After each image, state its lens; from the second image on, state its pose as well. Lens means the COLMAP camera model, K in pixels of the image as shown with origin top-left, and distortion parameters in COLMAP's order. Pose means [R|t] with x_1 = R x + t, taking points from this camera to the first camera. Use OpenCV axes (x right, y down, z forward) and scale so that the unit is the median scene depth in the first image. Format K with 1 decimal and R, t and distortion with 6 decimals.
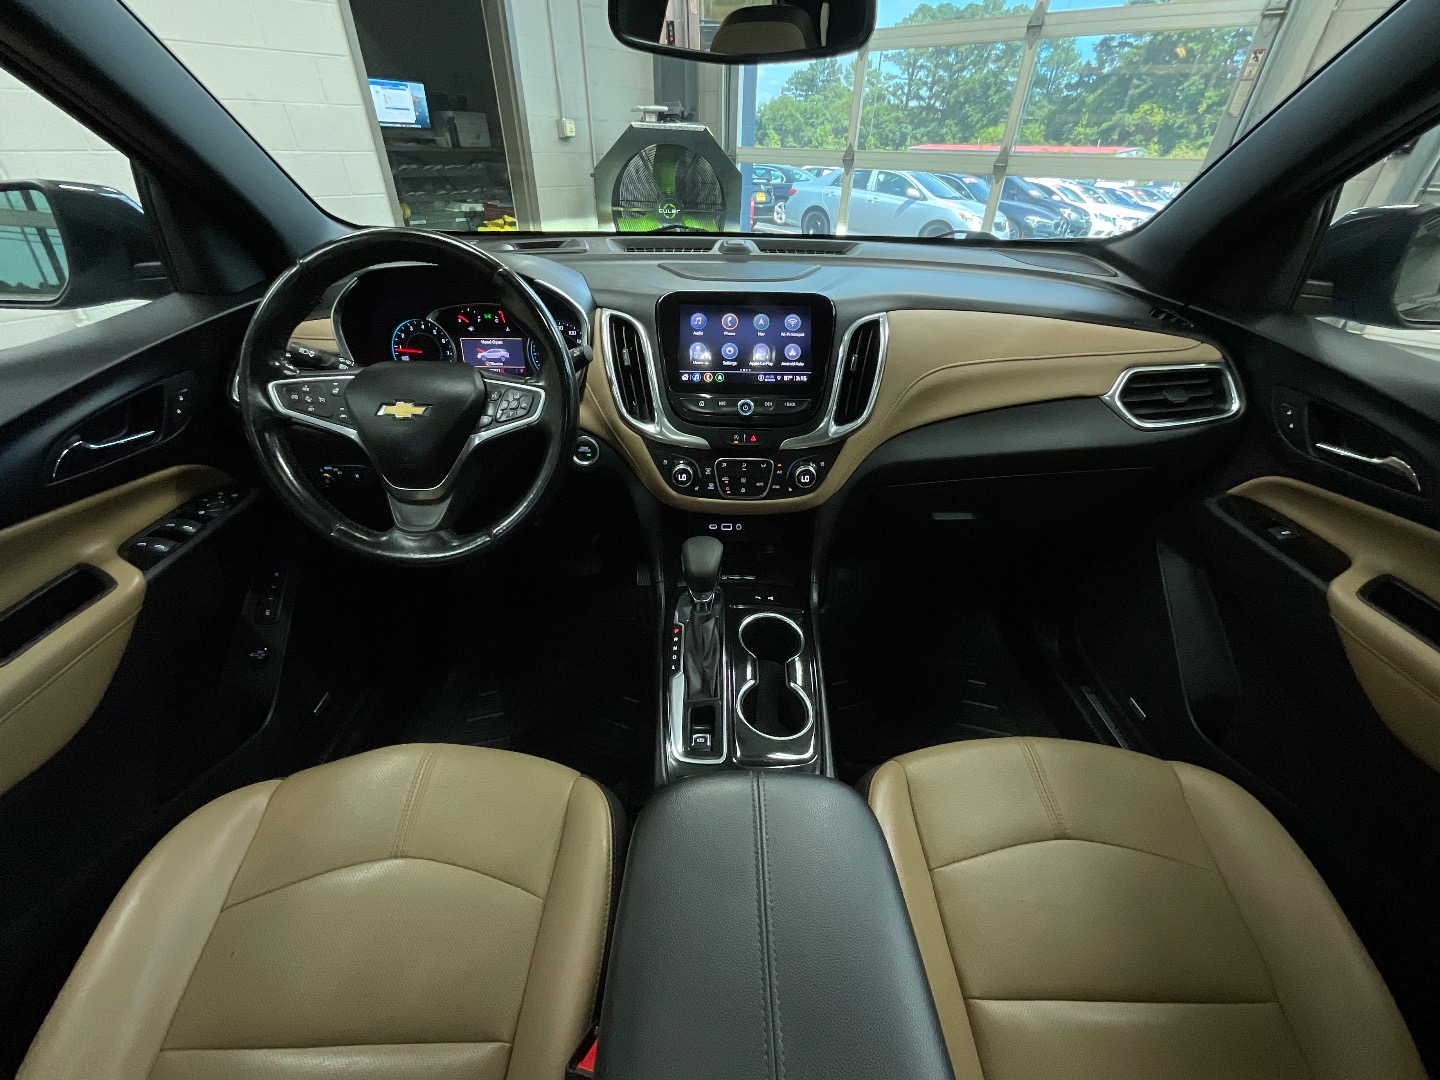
lens RADIAL K [[578.7, 0, 718.1], [0, 578.7, 546.6], [0, 0, 1]] dist [0.001068, 0.000373]
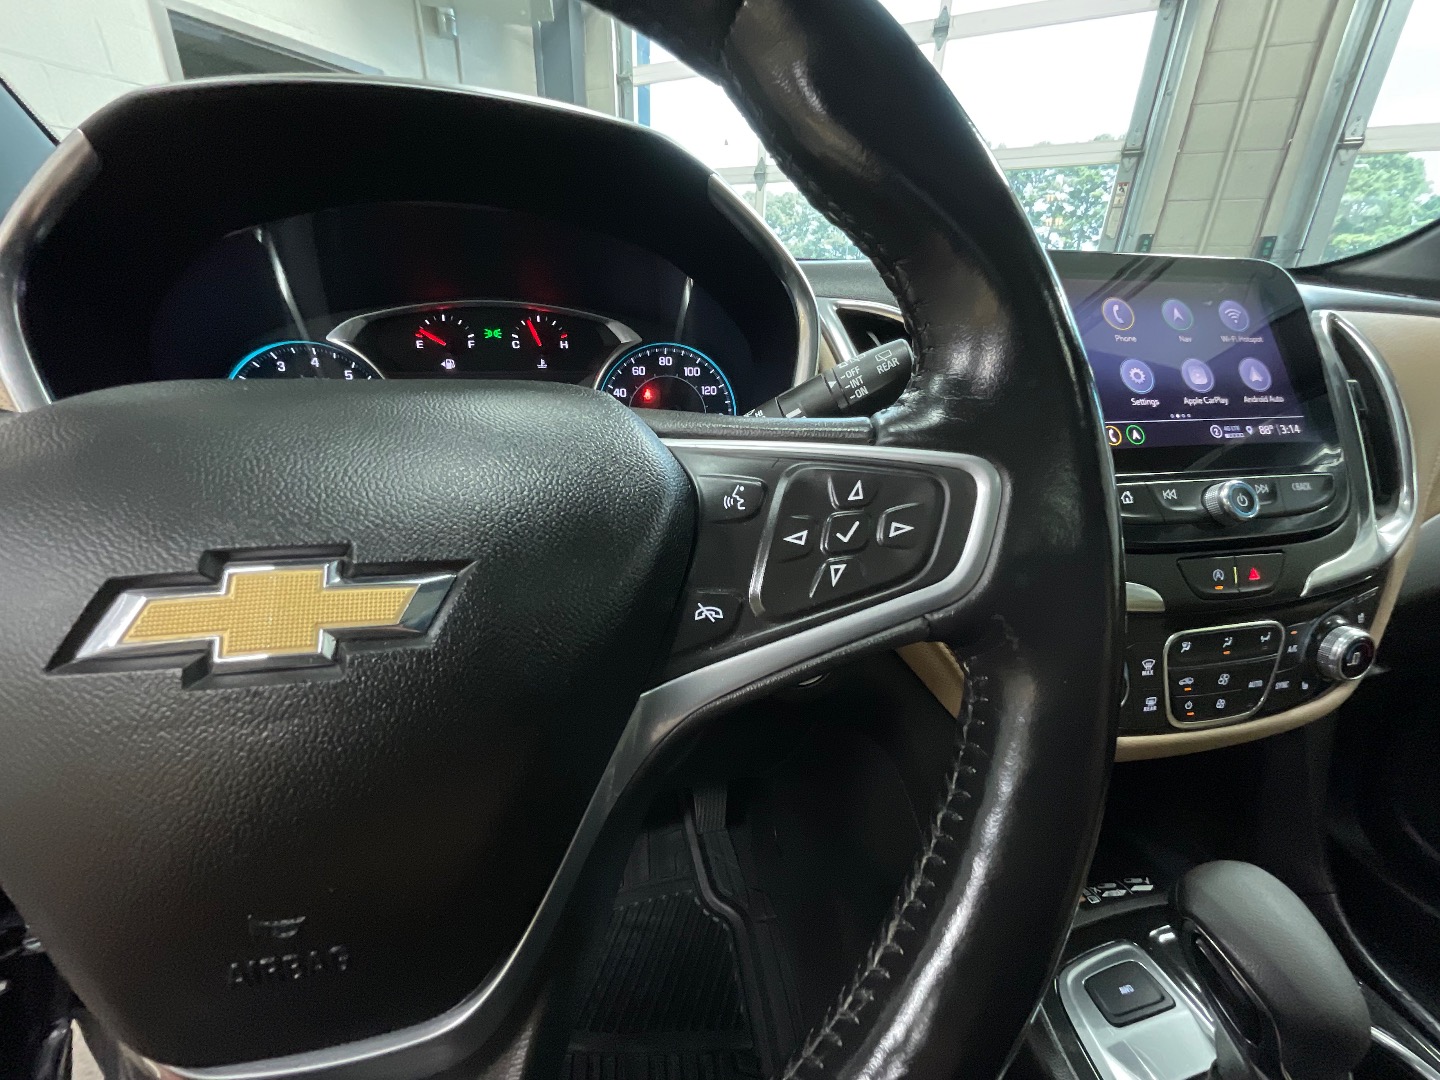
lens RADIAL K [[586.5, 0, 720.7], [0, 586.5, 542.8], [0, 0, 1]] dist [-0.022928, 0.024133]
pose [[0.976266, -0.075829, 0.202868, -0.369537], [0.115596, 0.974562, -0.192004, -0.170290], [-0.183148, 0.210898, 0.960197, 0.664640]]
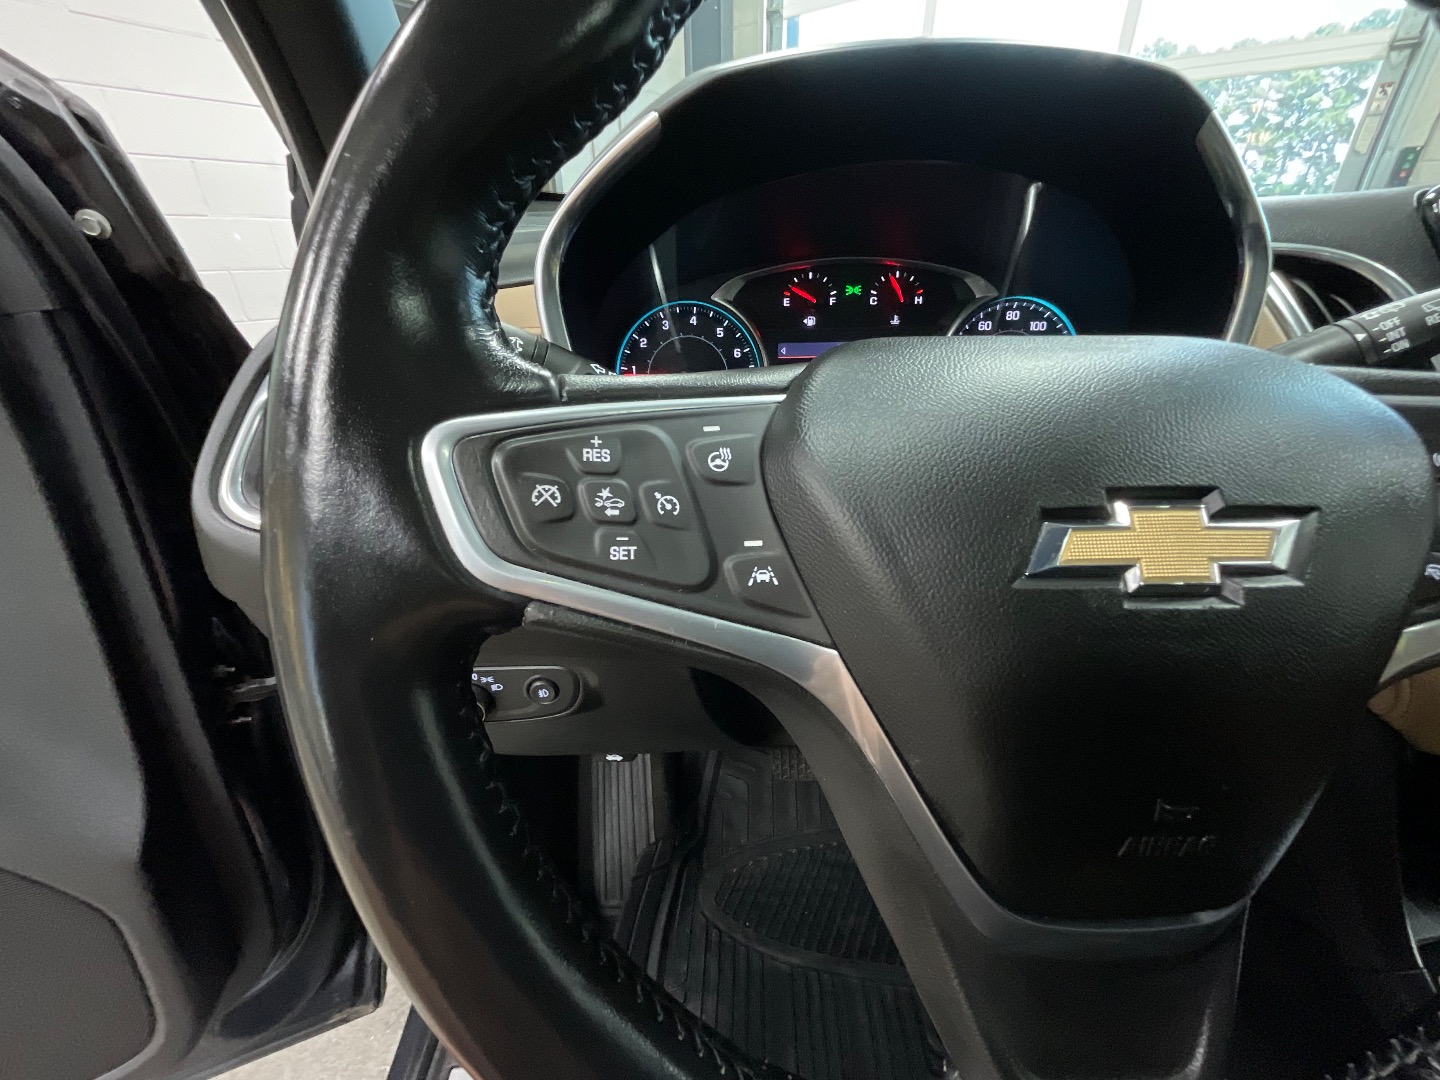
lens RADIAL K [[590.0, 0, 731.1], [0, 590.0, 541.2], [0, 0, 1]] dist [0.002959, 0.000515]
pose [[0.998544, -0.041161, 0.034876, -0.561526], [0.045721, 0.988805, -0.142037, -0.176659], [-0.028639, 0.143425, 0.989247, 0.665487]]
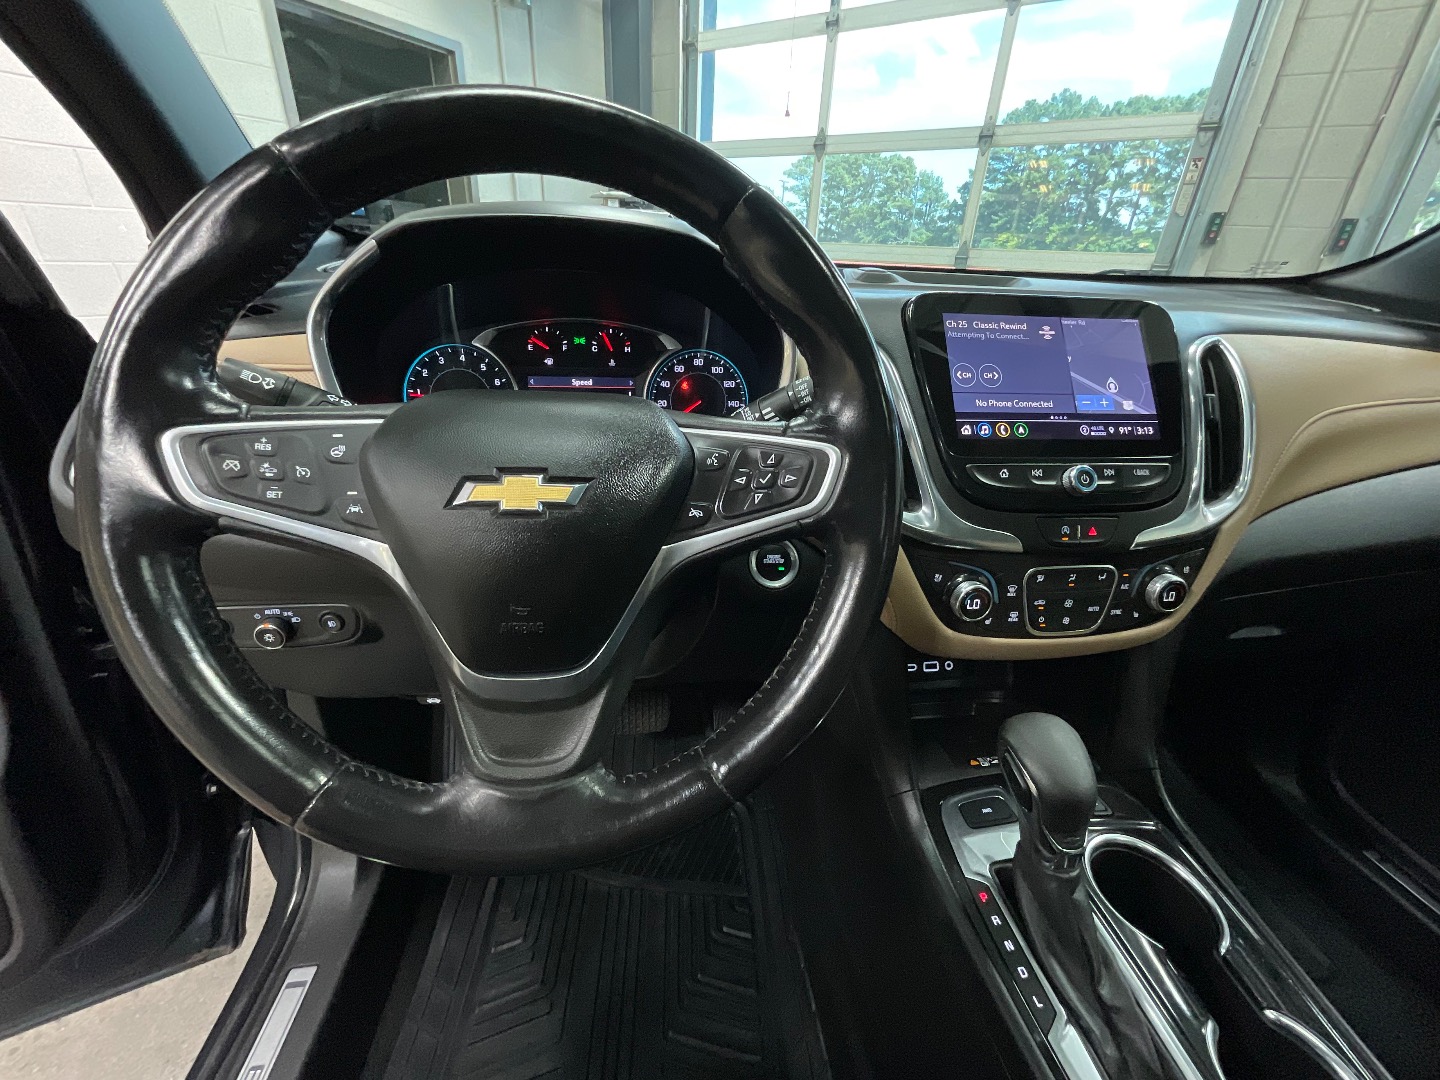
lens RADIAL K [[586.6, 0, 720.0], [0, 586.6, 540.0], [0, 0, 1]] dist [-0.008702, 0.011510]
pose [[0.991457, -0.031109, 0.126672, -0.372018], [0.050492, 0.986964, -0.152816, -0.106591], [-0.120267, 0.157906, 0.980103, 0.468693]]
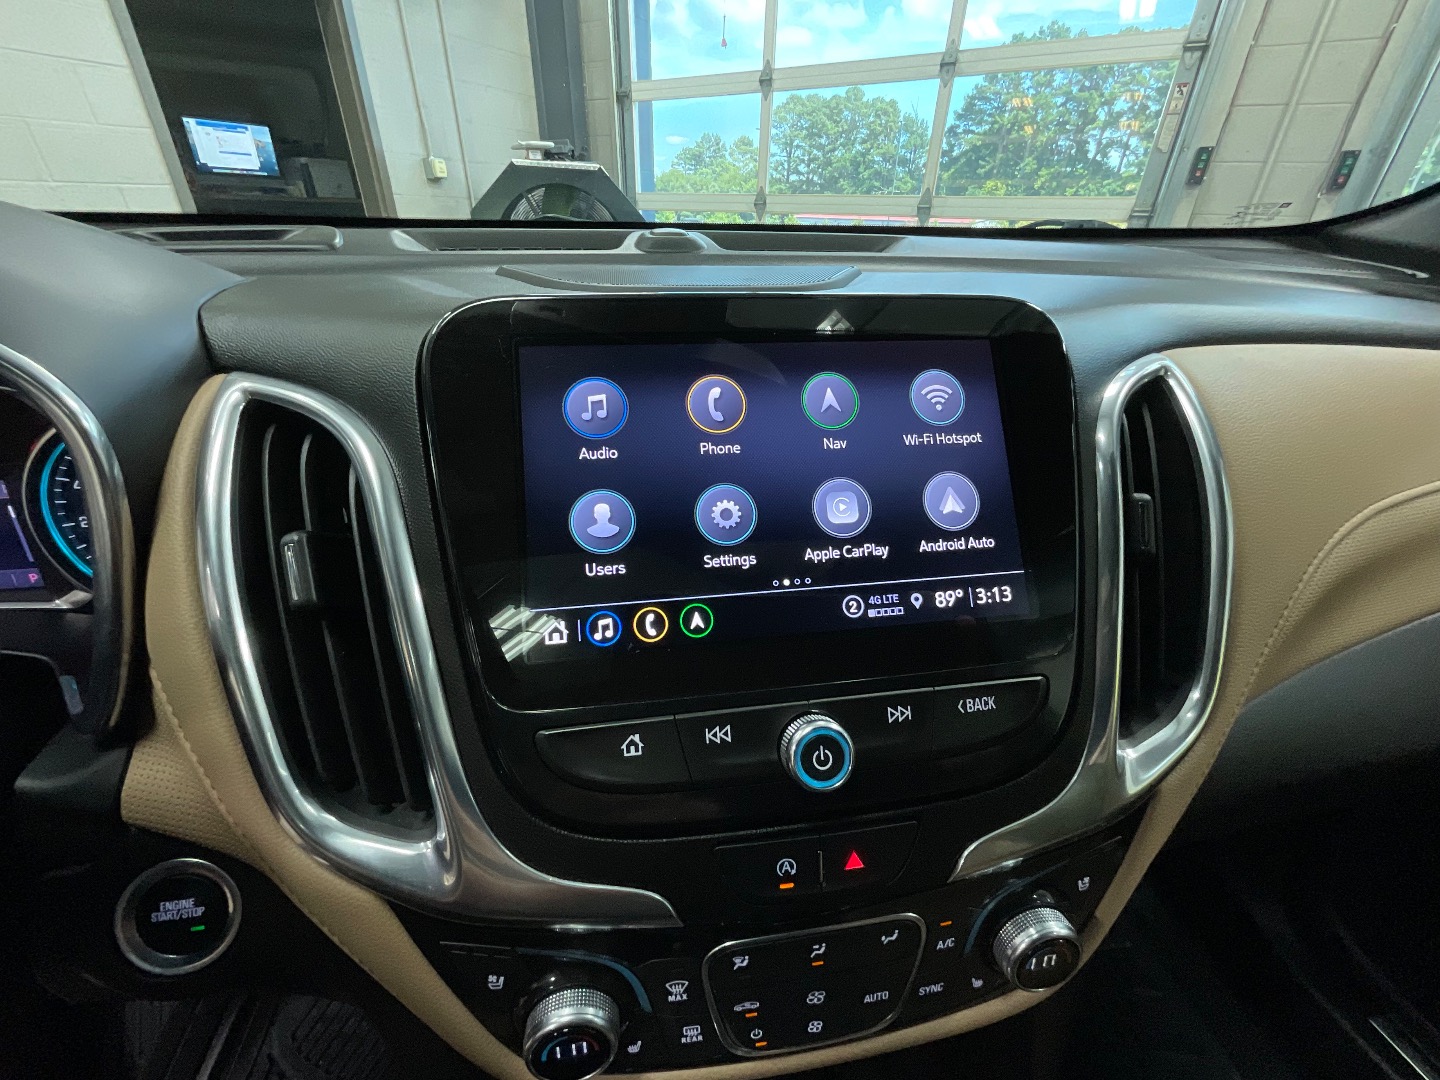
lens RADIAL K [[580.4, 0, 716.7], [0, 580.4, 542.7], [0, 0, 1]] dist [0.002917, 0.000488]
pose [[0.988571, -0.072455, 0.132206, -0.019557], [0.084379, 0.992634, -0.086937, -0.299685], [-0.124933, 0.097099, 0.987402, 0.736350]]
